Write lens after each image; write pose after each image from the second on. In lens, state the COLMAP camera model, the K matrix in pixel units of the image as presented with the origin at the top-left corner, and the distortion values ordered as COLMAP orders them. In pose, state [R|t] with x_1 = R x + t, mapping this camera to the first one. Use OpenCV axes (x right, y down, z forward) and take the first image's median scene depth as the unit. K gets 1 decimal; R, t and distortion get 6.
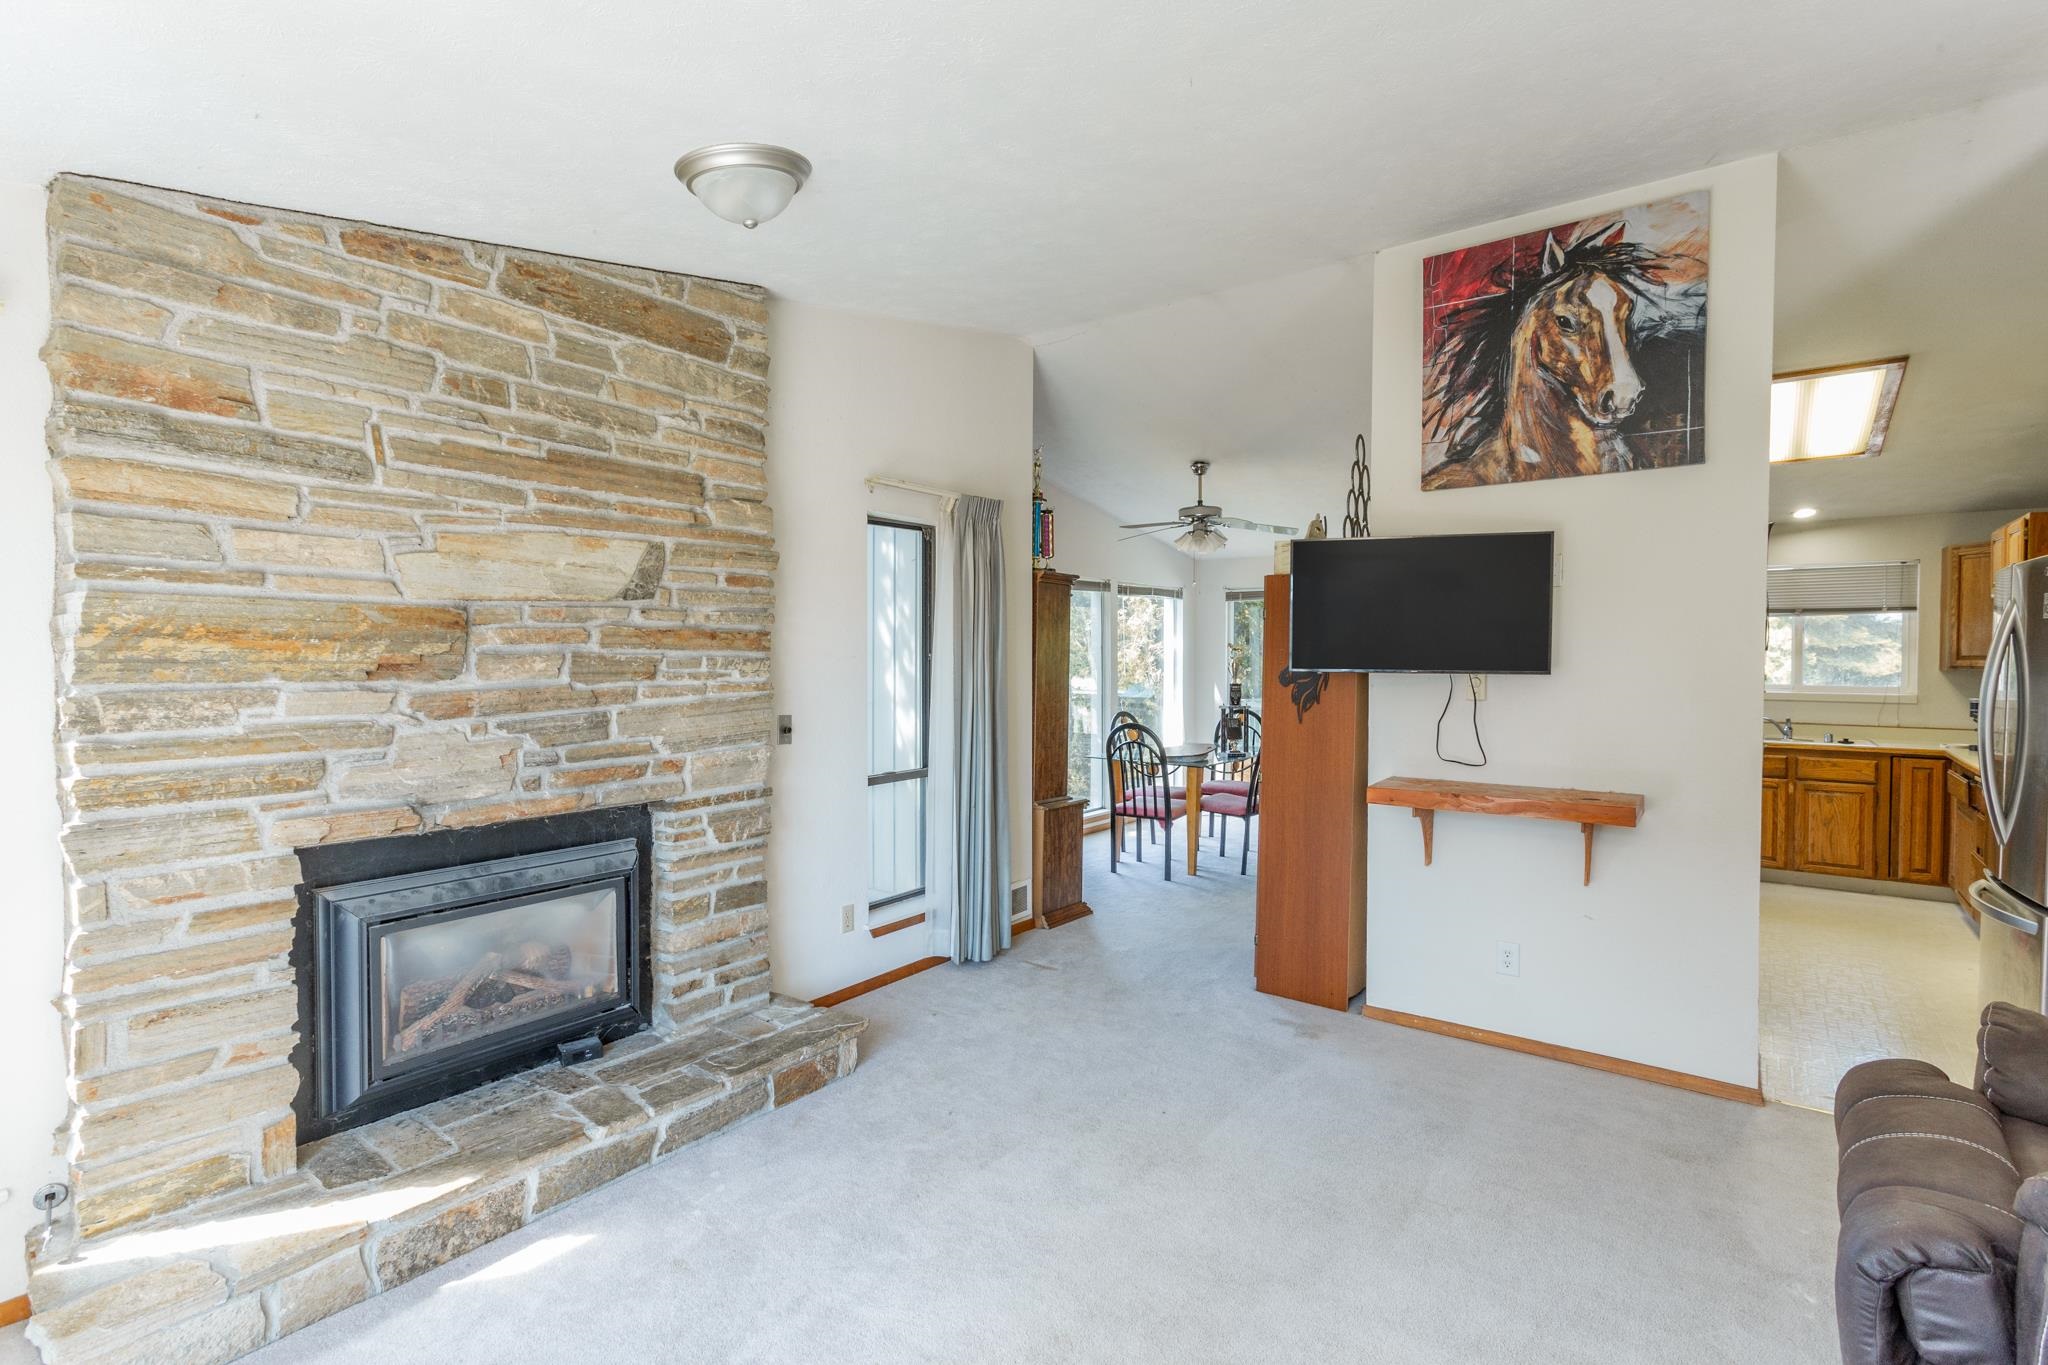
lens RADIAL K [[990.9, 0, 1011.3], [0, 990.9, 677.7], [0, 0, 1]] dist [-0.001824, 0.009453]
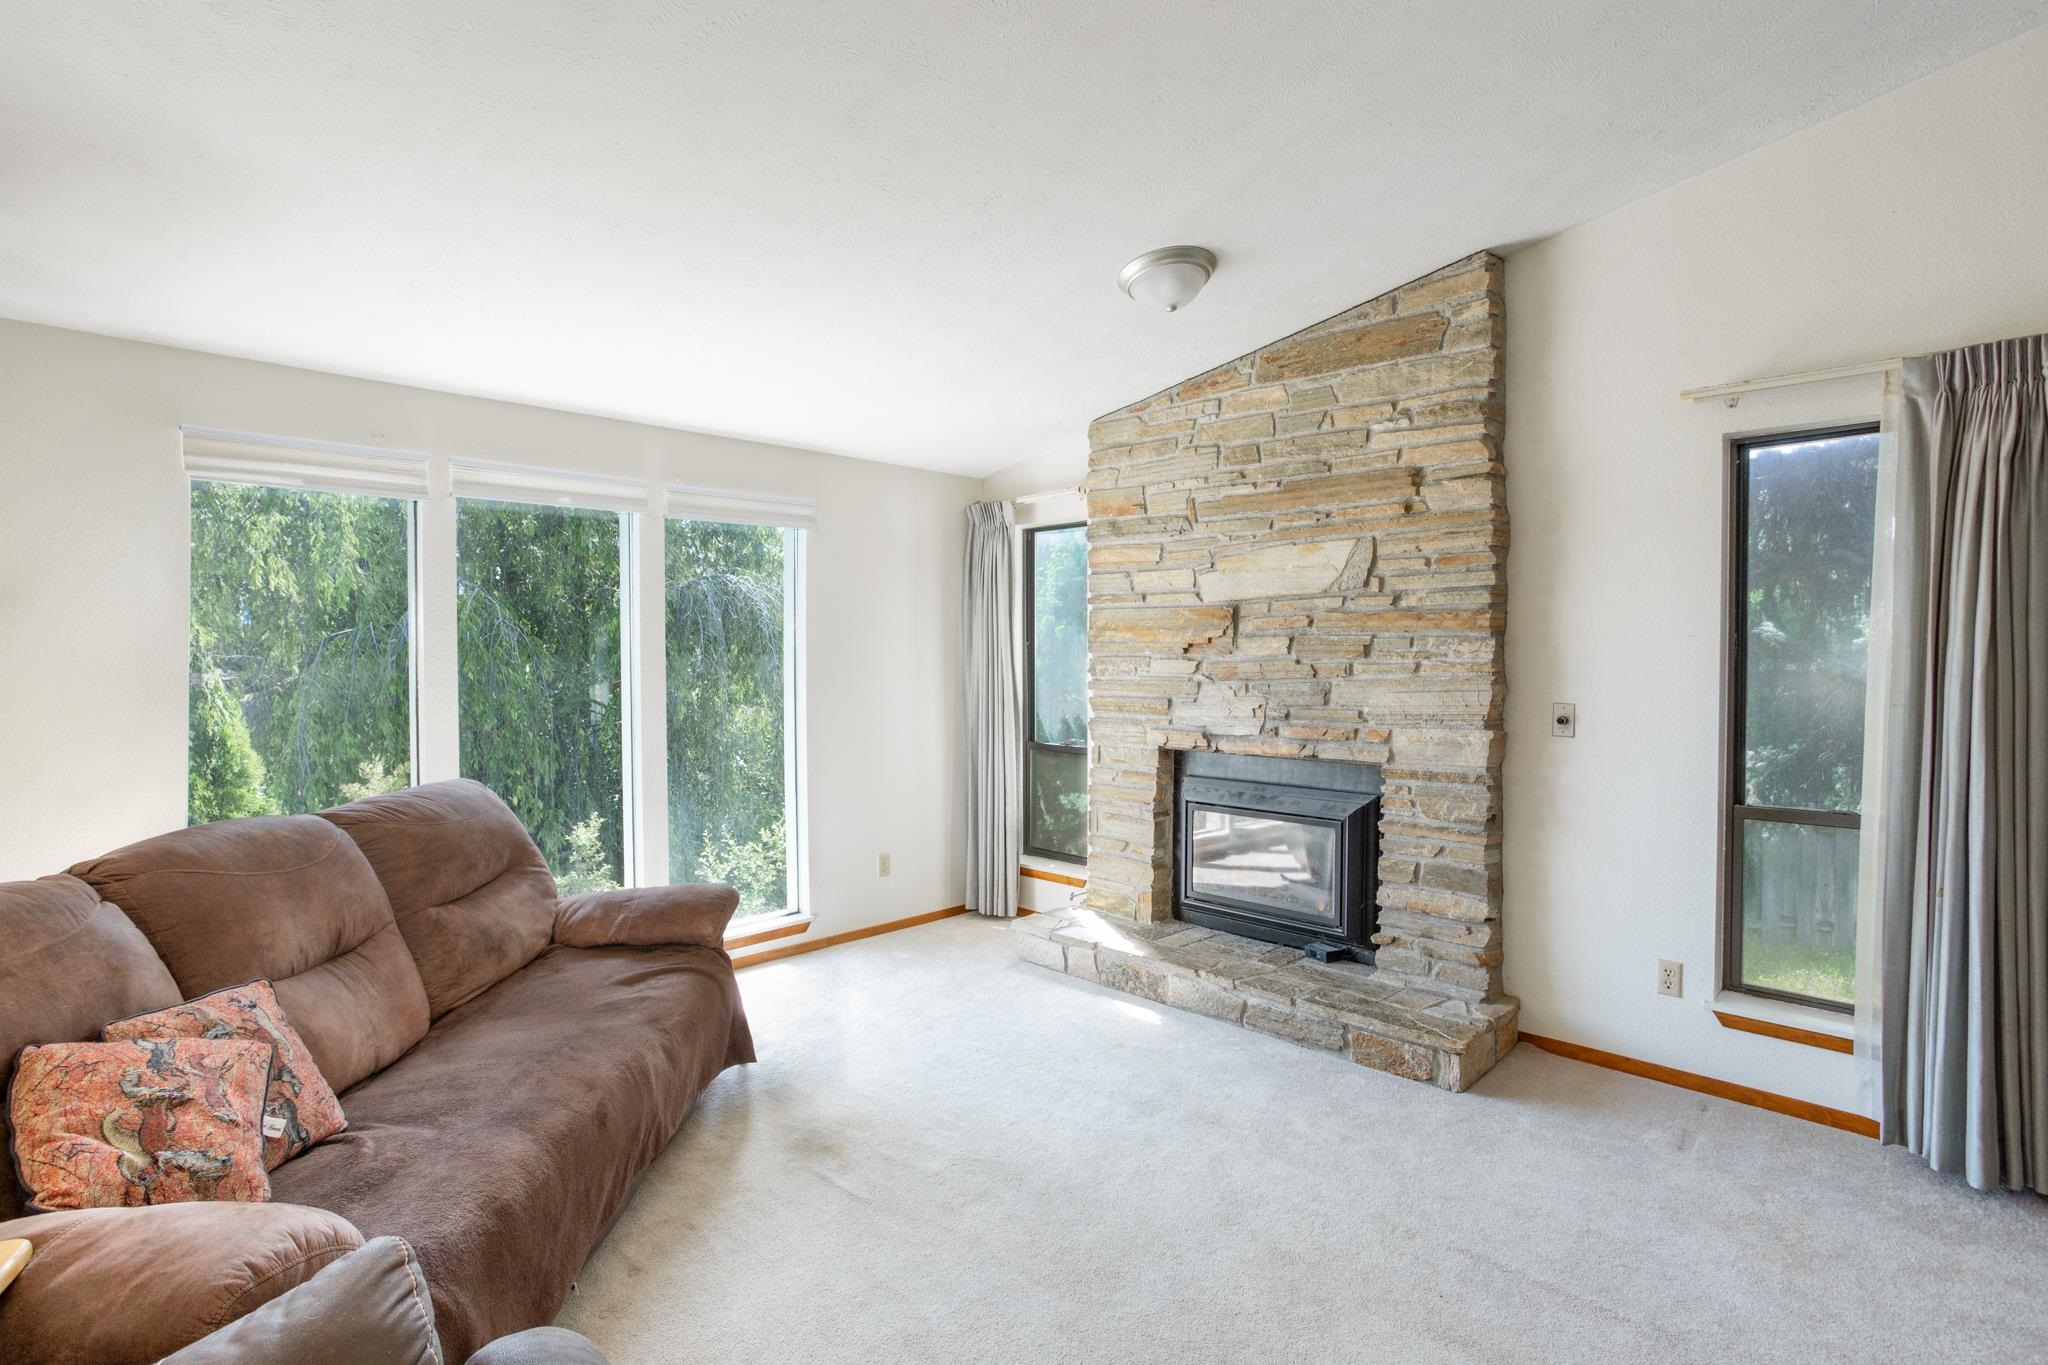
lens RADIAL K [[990.9, 0, 1011.3], [0, 990.9, 677.7], [0, 0, 1]] dist [-0.001824, 0.009453]
pose [[-0.138991, 0.020085, -0.990090, 0.886580], [-0.028023, 0.999314, 0.024206, 0.009708], [0.989897, 0.031110, -0.138332, 0.802015]]
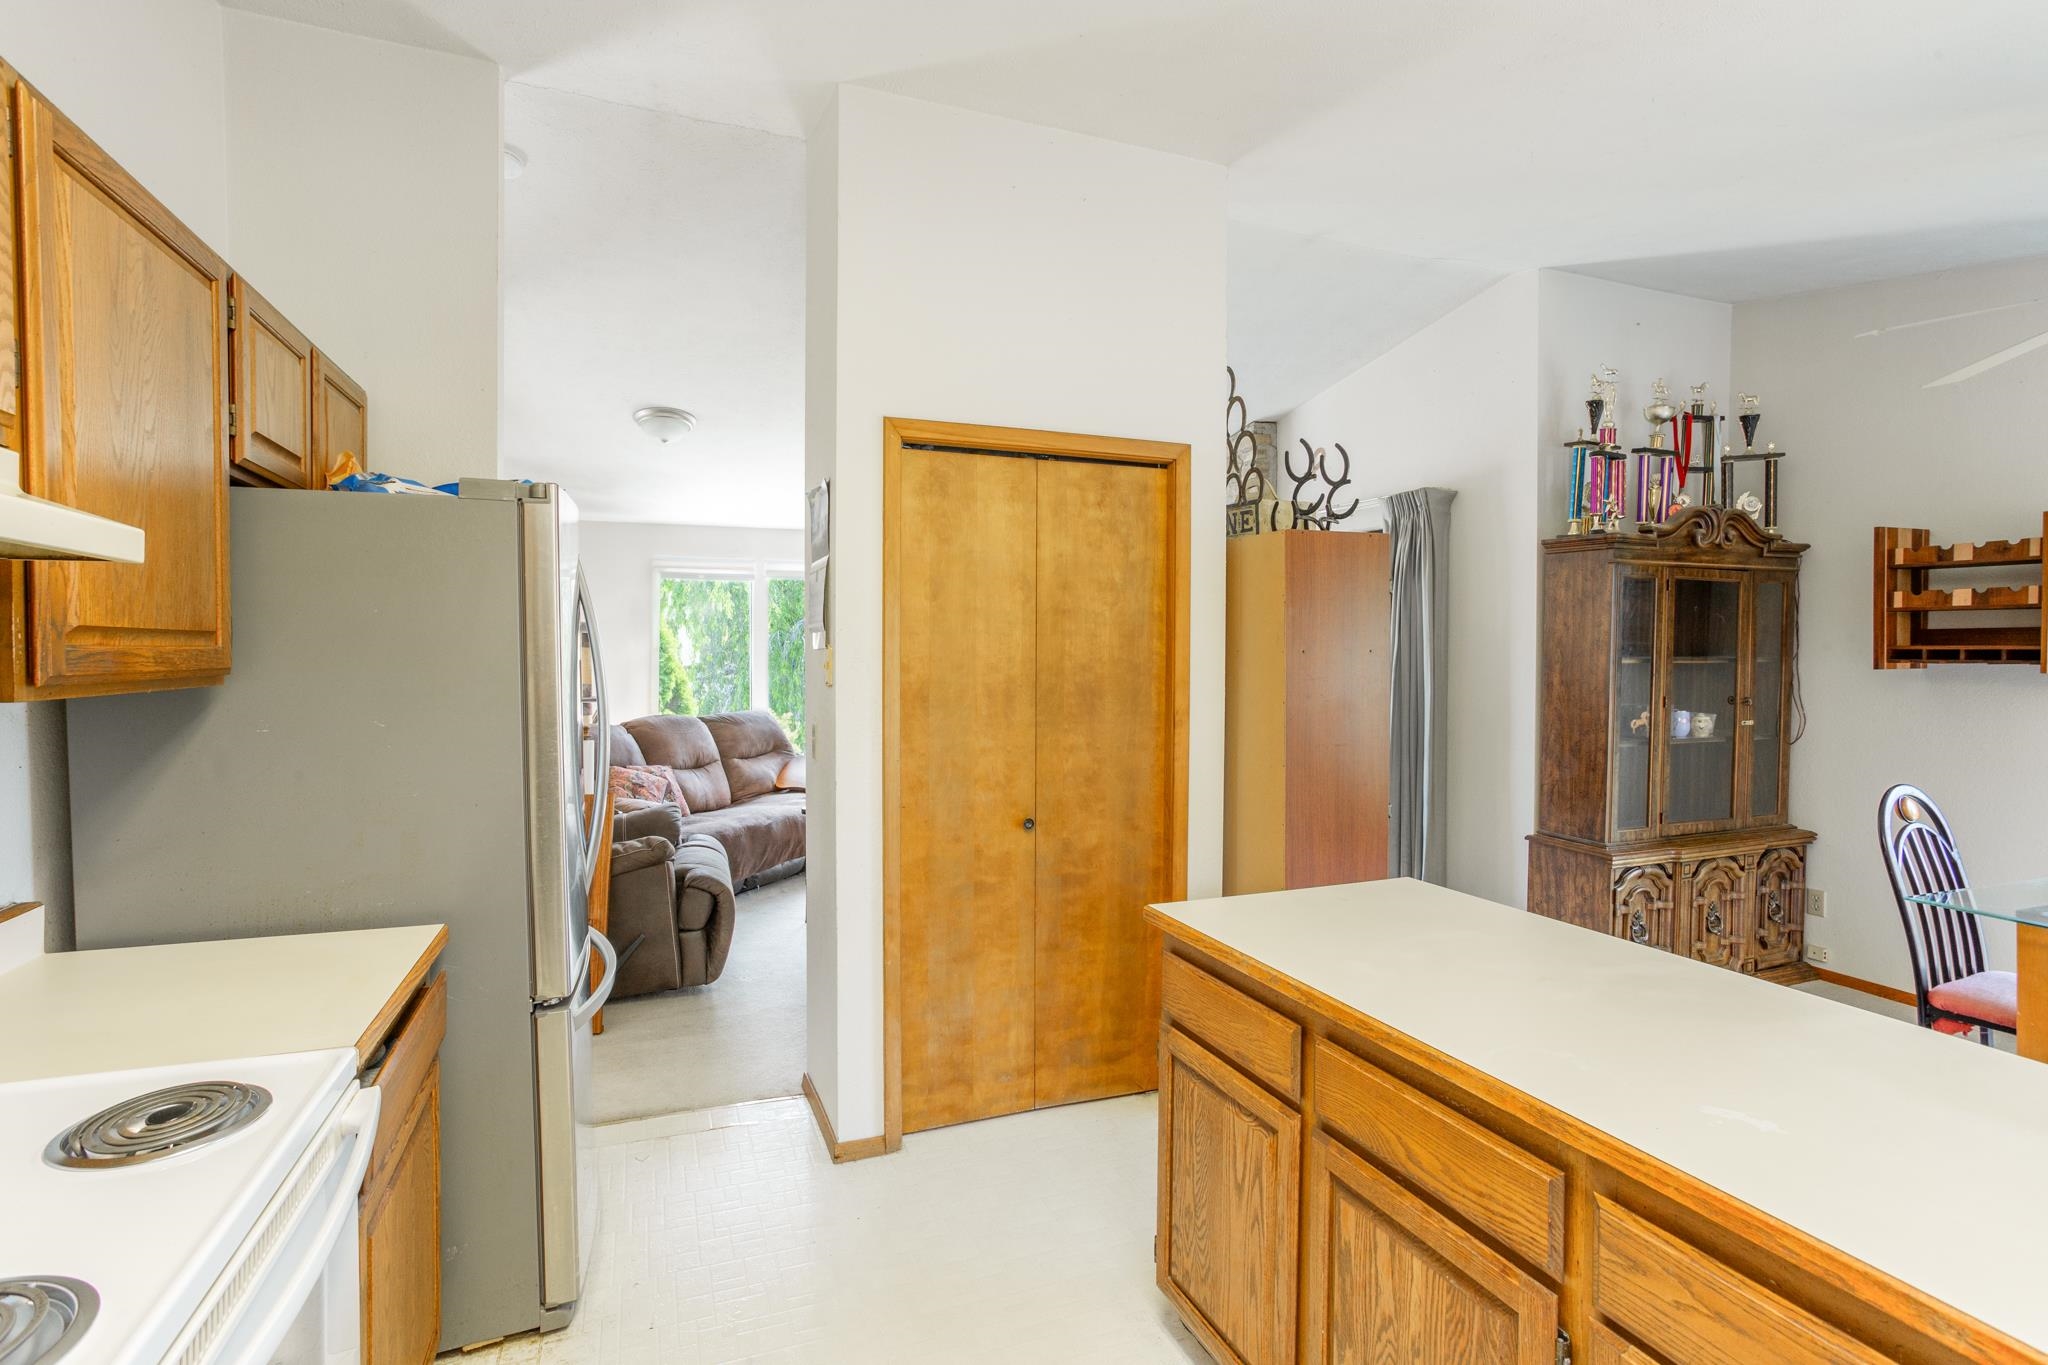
lens RADIAL K [[990.9, 0, 1011.3], [0, 990.9, 677.7], [0, 0, 1]] dist [-0.001824, 0.009453]
pose [[-0.525534, 0.020631, -0.850522, 1.696628], [-0.026654, 0.998816, 0.040697, -0.031351], [0.850355, 0.044057, -0.524362, 1.939024]]
